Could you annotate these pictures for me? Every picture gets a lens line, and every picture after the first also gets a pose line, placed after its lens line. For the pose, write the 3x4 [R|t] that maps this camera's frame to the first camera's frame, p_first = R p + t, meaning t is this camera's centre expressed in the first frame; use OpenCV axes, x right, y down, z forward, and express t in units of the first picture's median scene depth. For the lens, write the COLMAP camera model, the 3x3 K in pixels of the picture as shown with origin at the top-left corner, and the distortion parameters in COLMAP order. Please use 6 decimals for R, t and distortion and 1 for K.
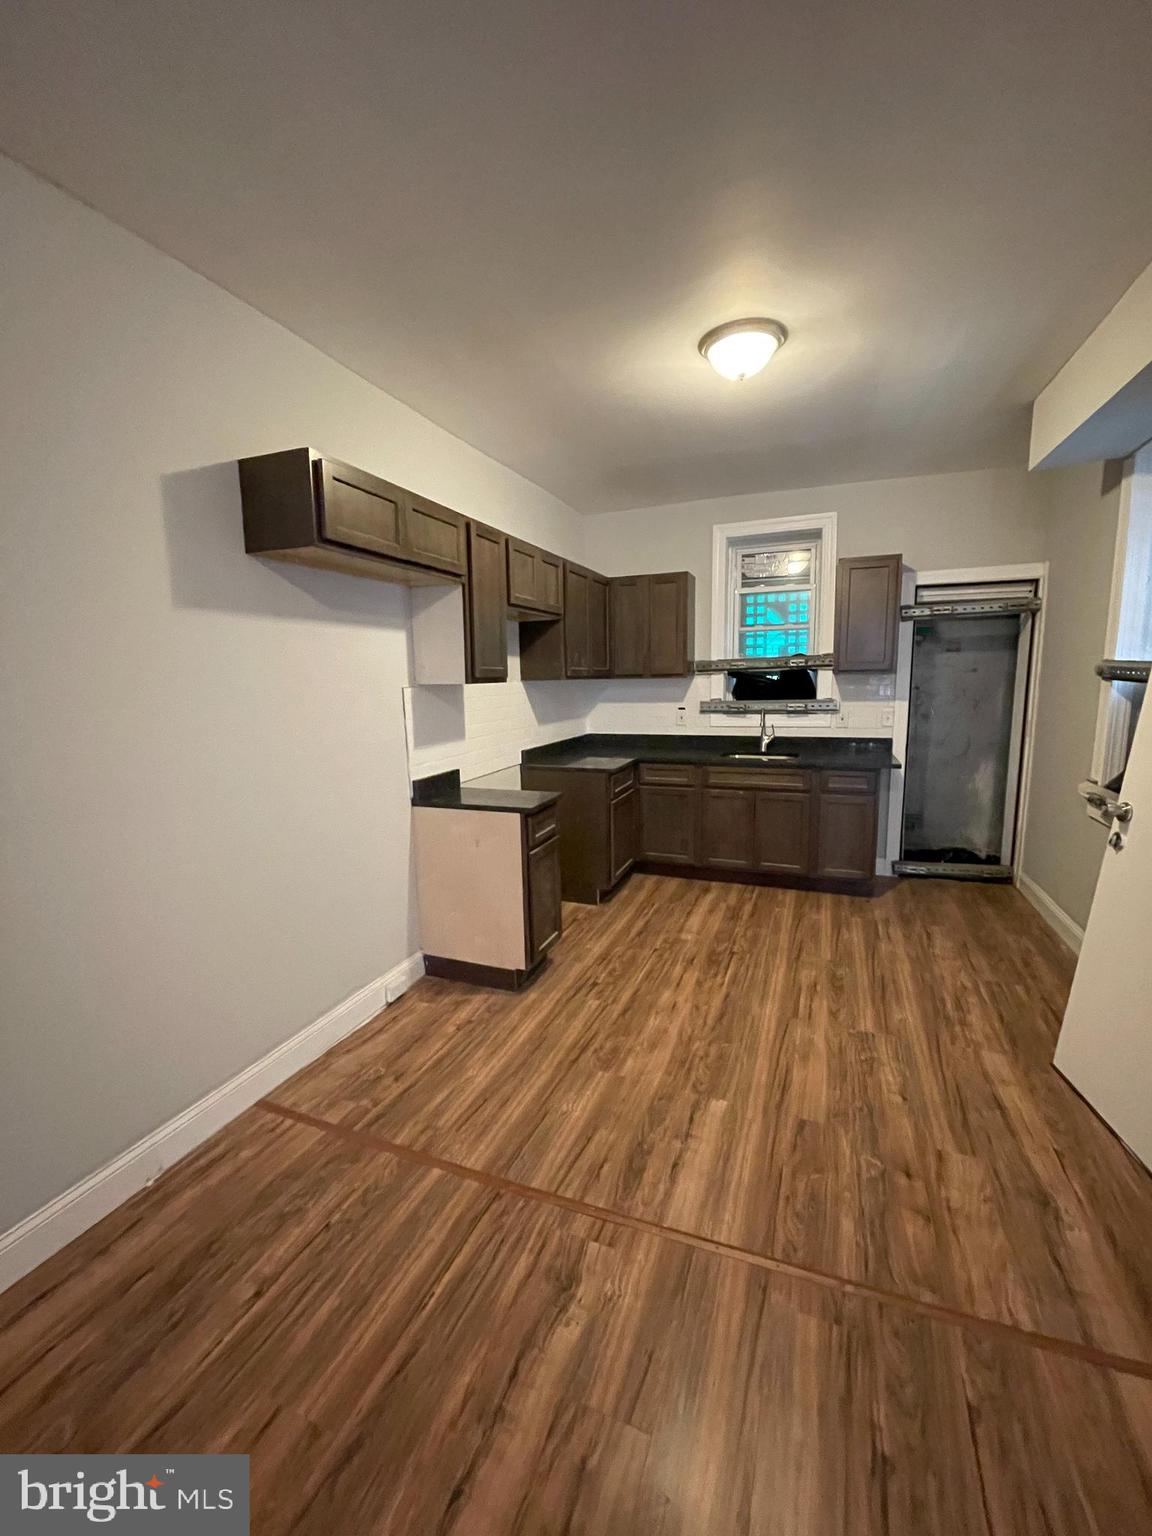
lens RADIAL K [[622.3, 0, 577.4], [0, 622.3, 767.0], [0, 0, 1]] dist [0.000479, 0.000644]
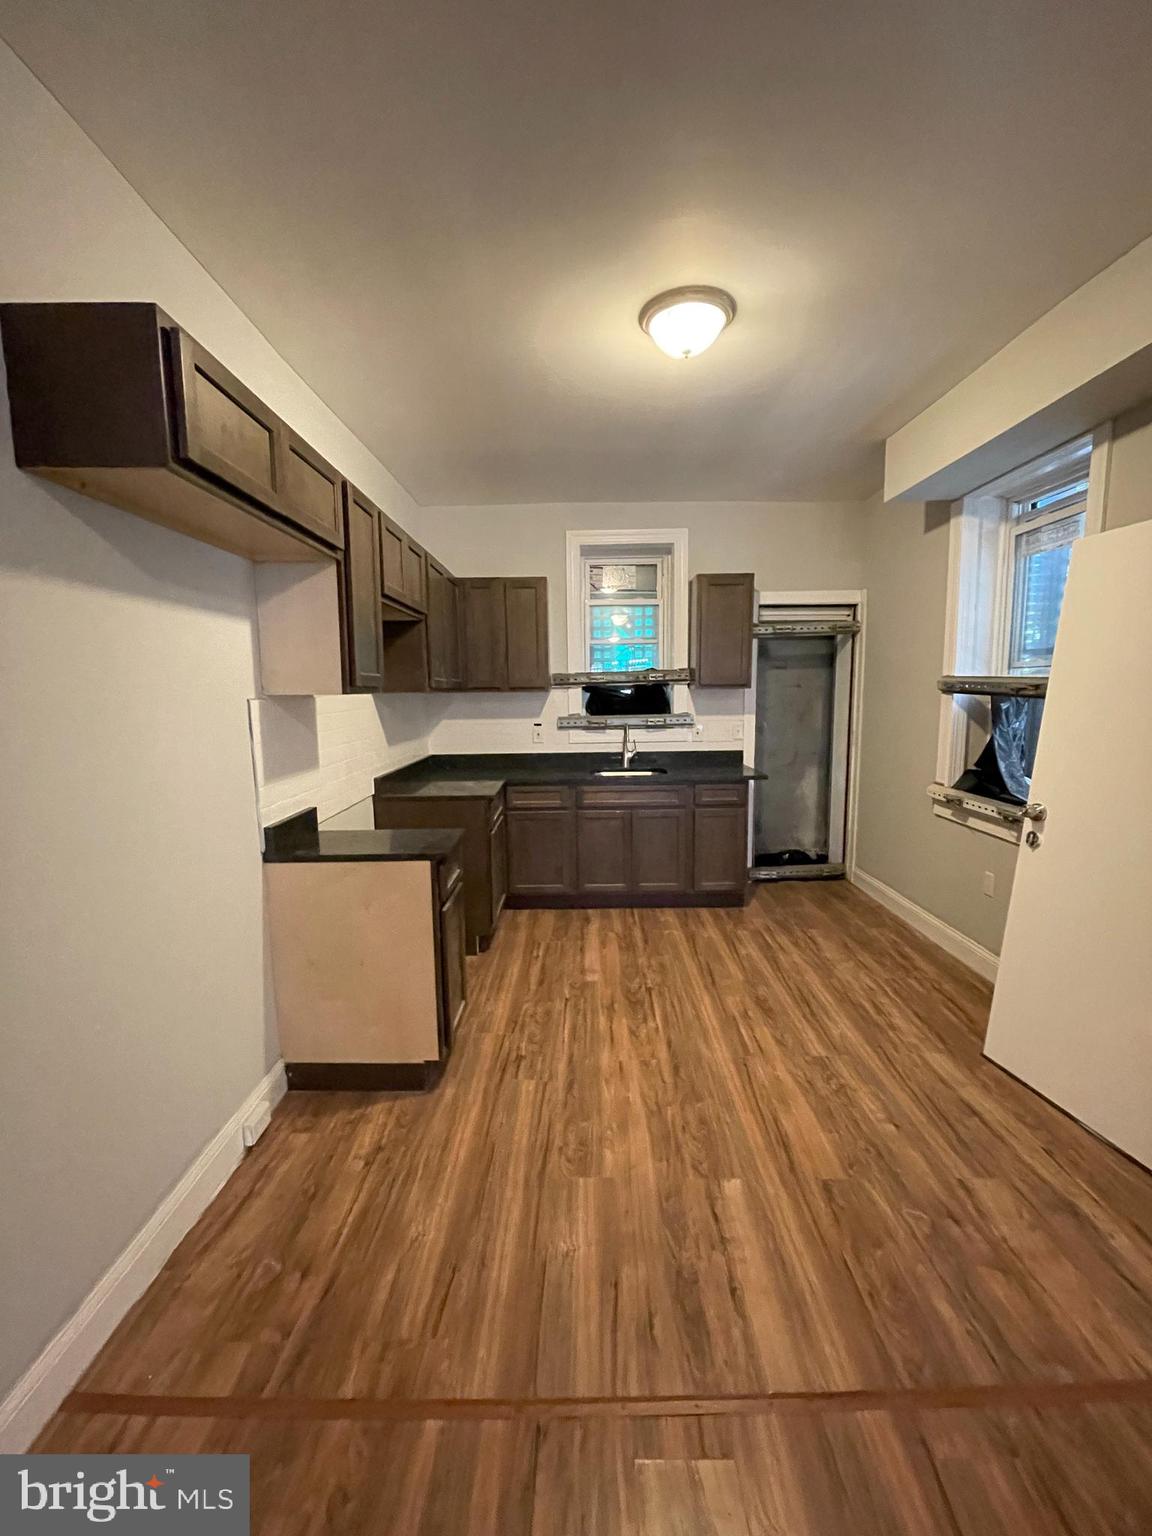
lens RADIAL K [[622.3, 0, 578.6], [0, 622.3, 768.3], [0, 0, 1]] dist [0.000479, 0.000644]
pose [[0.932707, -0.038738, 0.358549, -0.185515], [0.047964, 0.998707, -0.016871, -0.017866], [-0.357432, 0.032933, 0.933358, 0.193335]]
